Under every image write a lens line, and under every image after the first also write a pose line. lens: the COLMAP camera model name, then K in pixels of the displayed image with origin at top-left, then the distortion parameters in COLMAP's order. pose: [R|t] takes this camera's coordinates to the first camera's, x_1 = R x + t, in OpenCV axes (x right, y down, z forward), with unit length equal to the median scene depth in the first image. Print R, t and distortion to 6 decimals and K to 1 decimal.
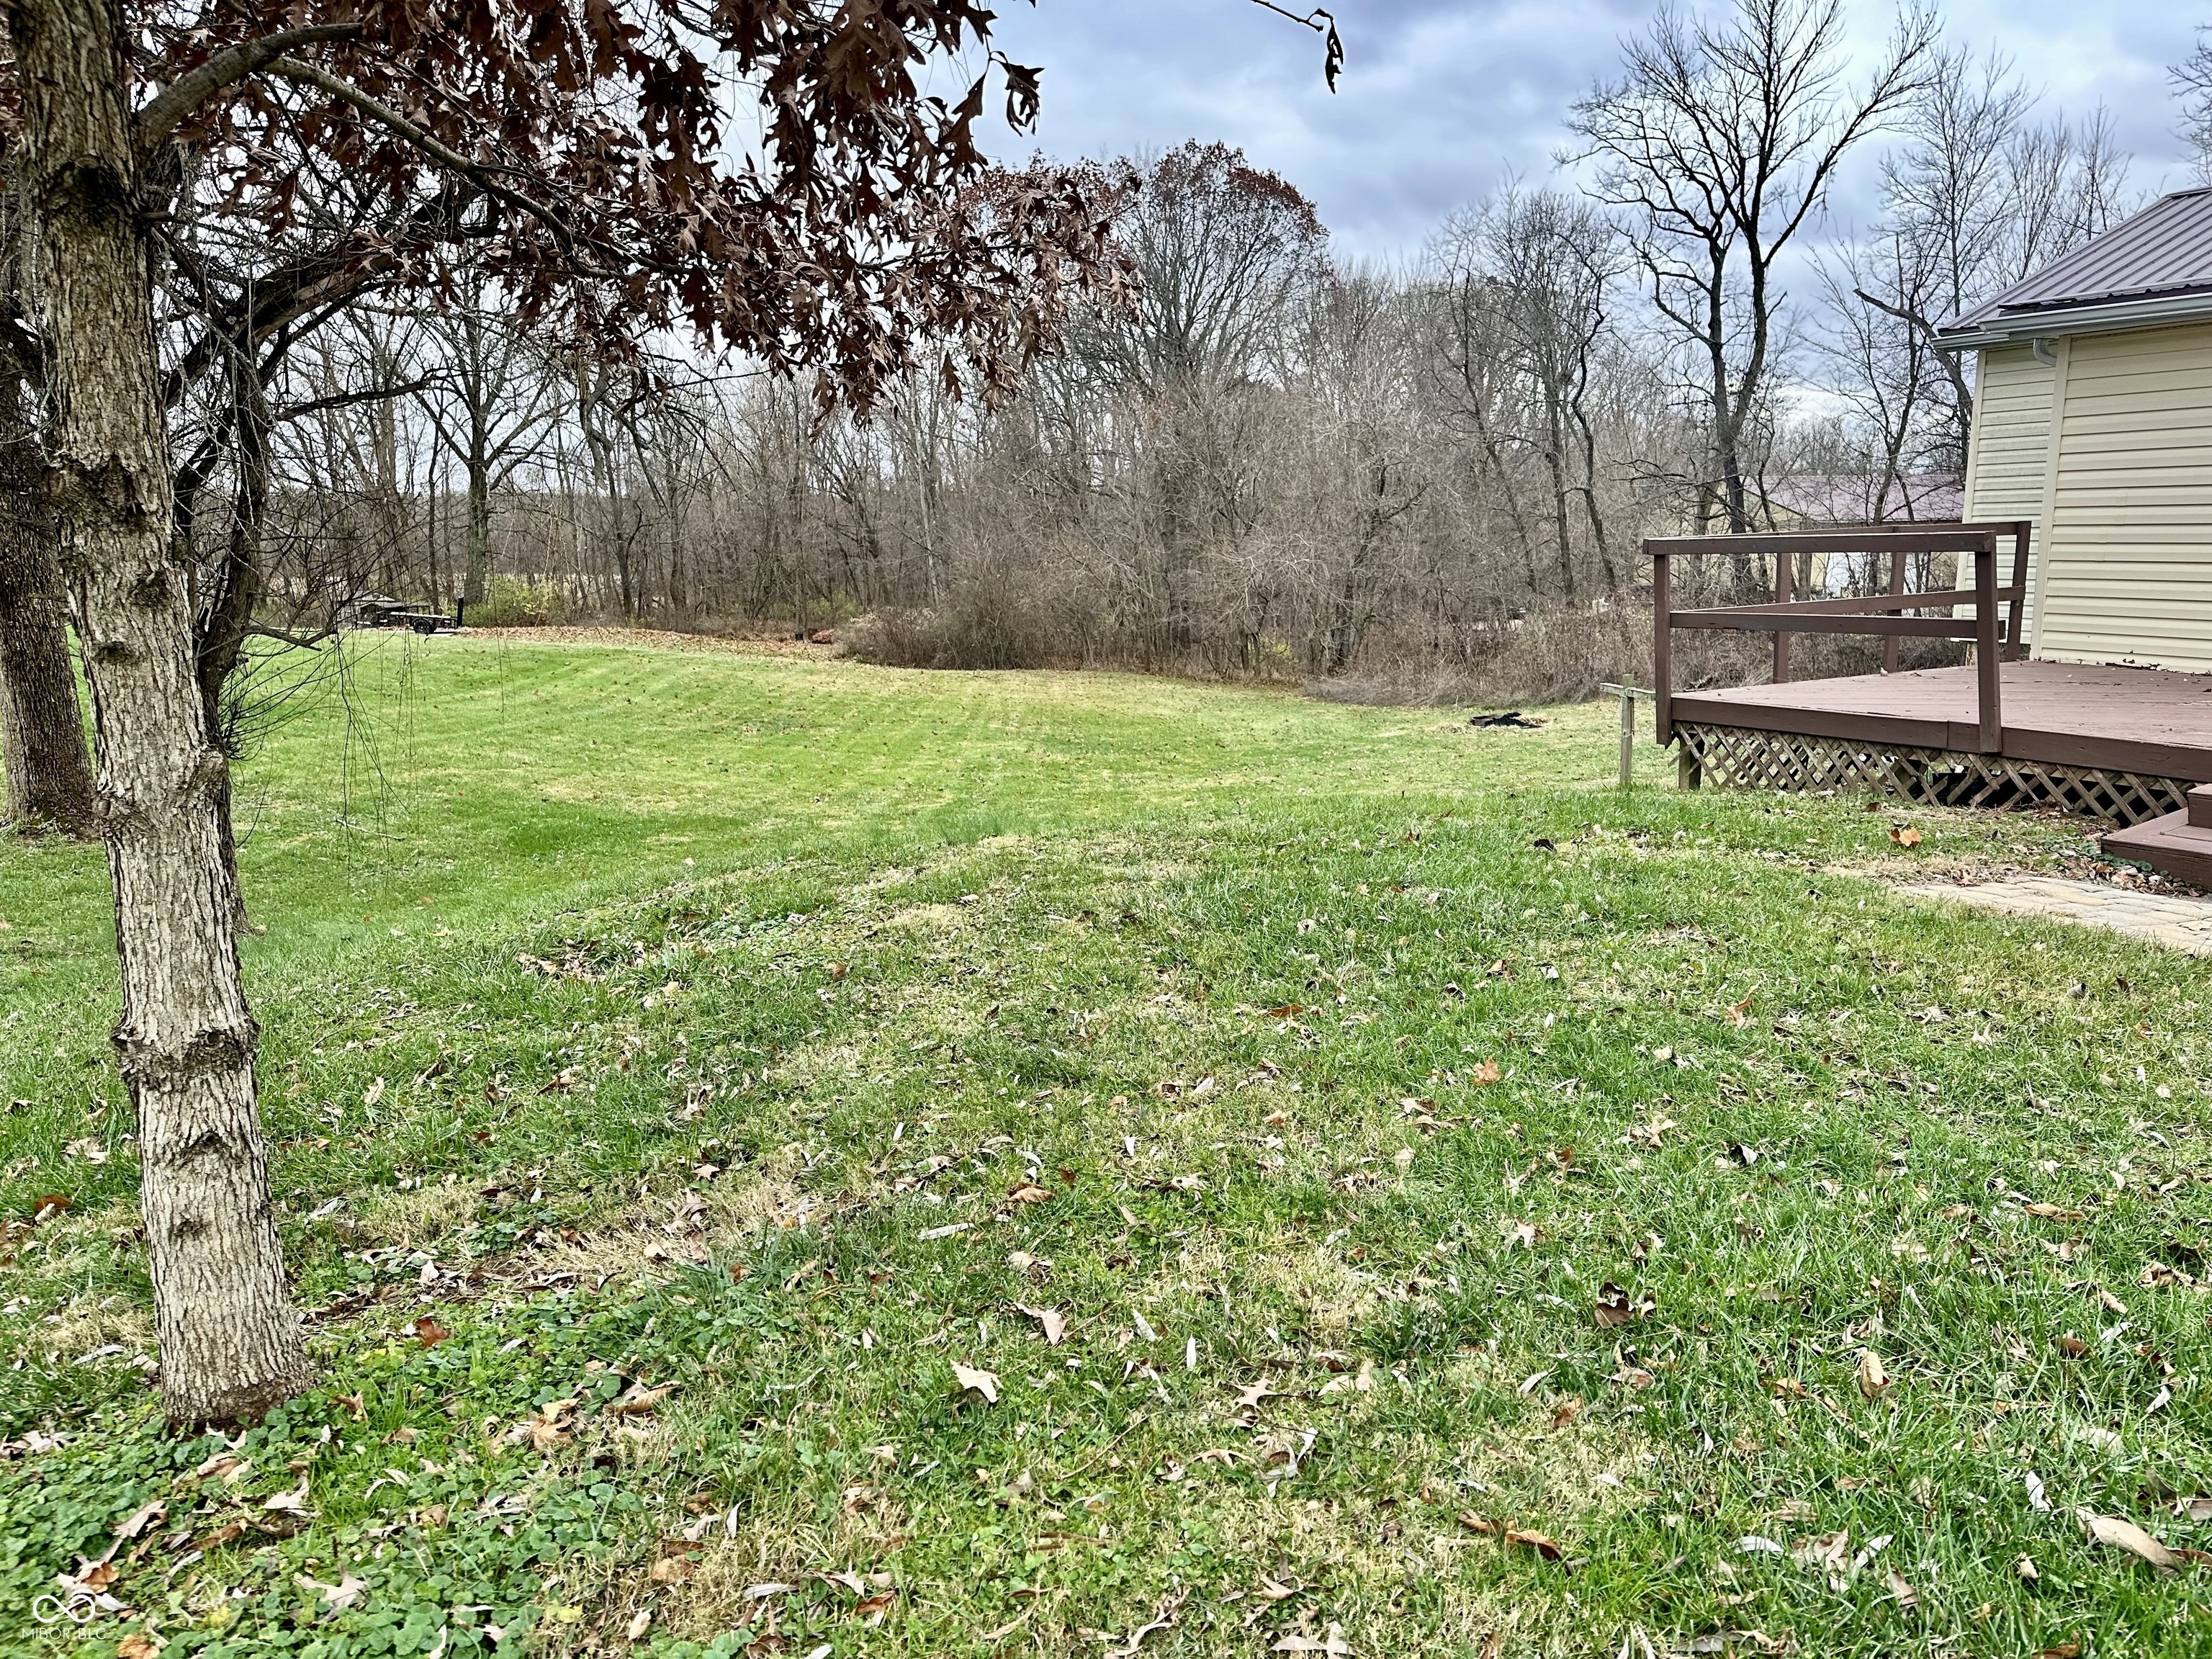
lens RADIAL K [[1626.5, 0, 1116.8], [0, 1626.5, 828.8], [0, 0, 1]] dist [0.026711, -0.035482]
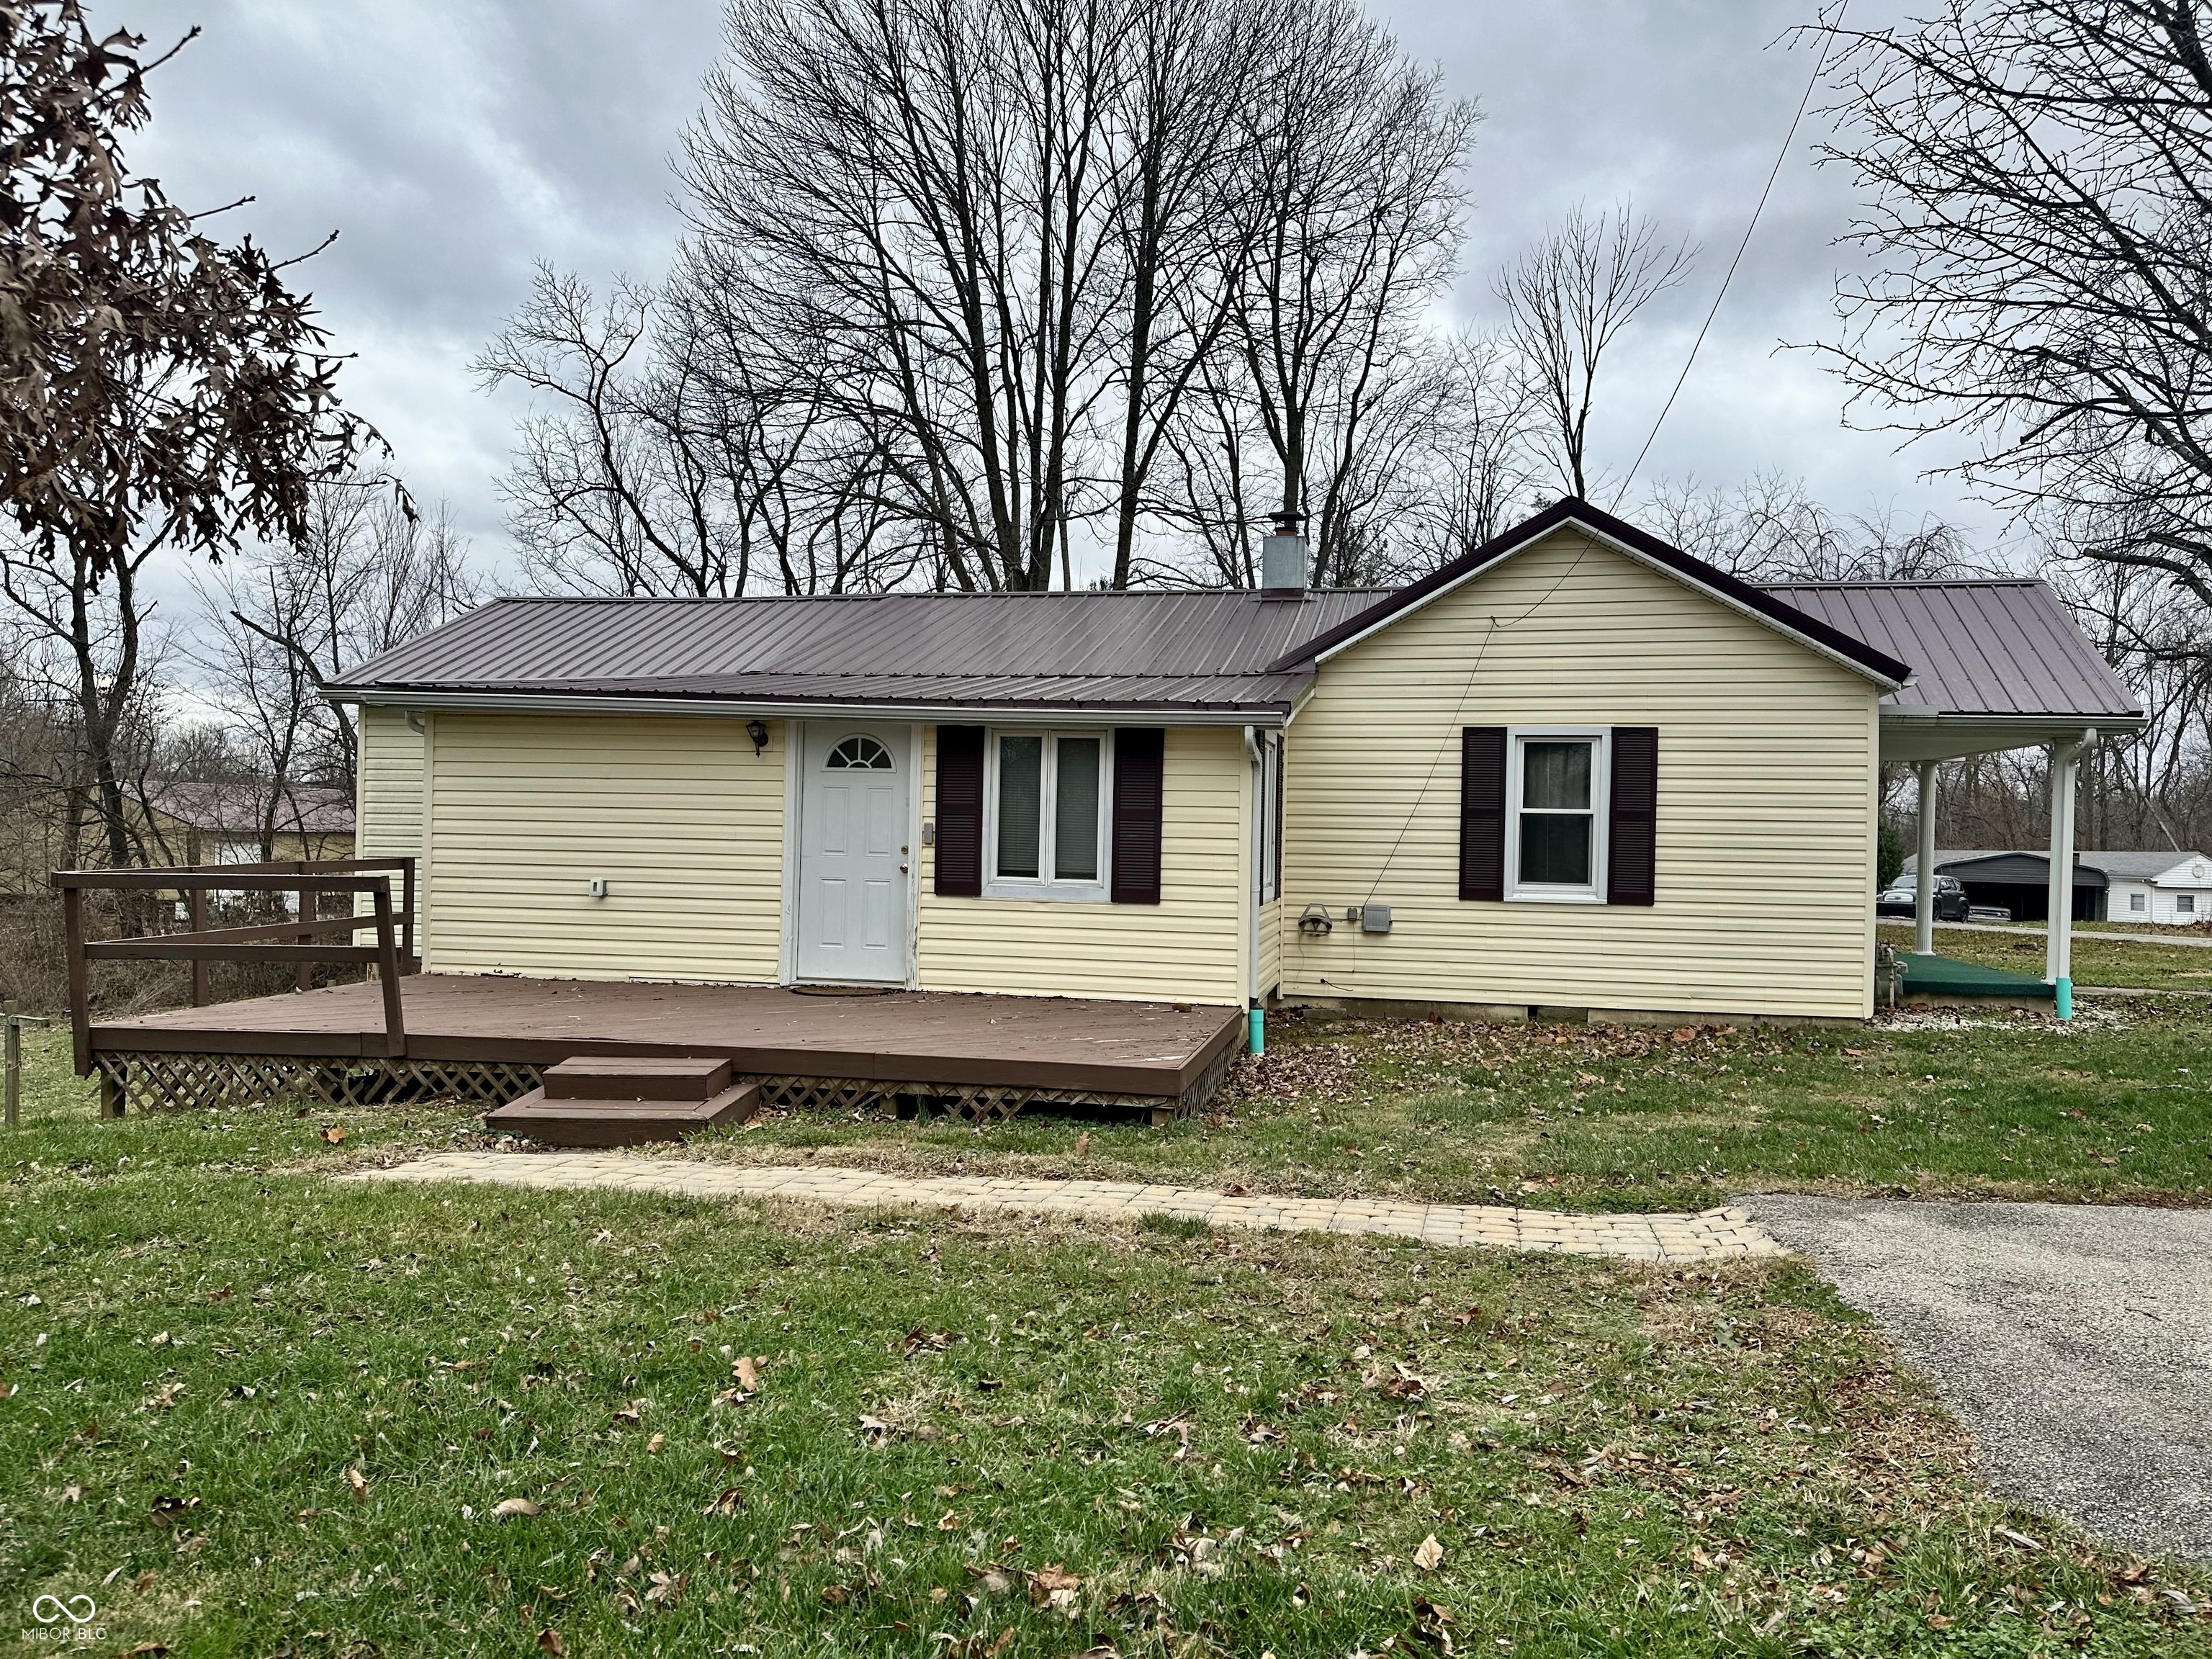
lens RADIAL K [[1626.5, 0, 1116.8], [0, 1626.5, 828.8], [0, 0, 1]] dist [0.026711, -0.035482]
pose [[0.613143, 0.019764, 0.789724, -0.092696], [0.125198, 0.984621, -0.121846, 0.001435], [-0.779988, 0.173581, 0.601240, -0.163931]]
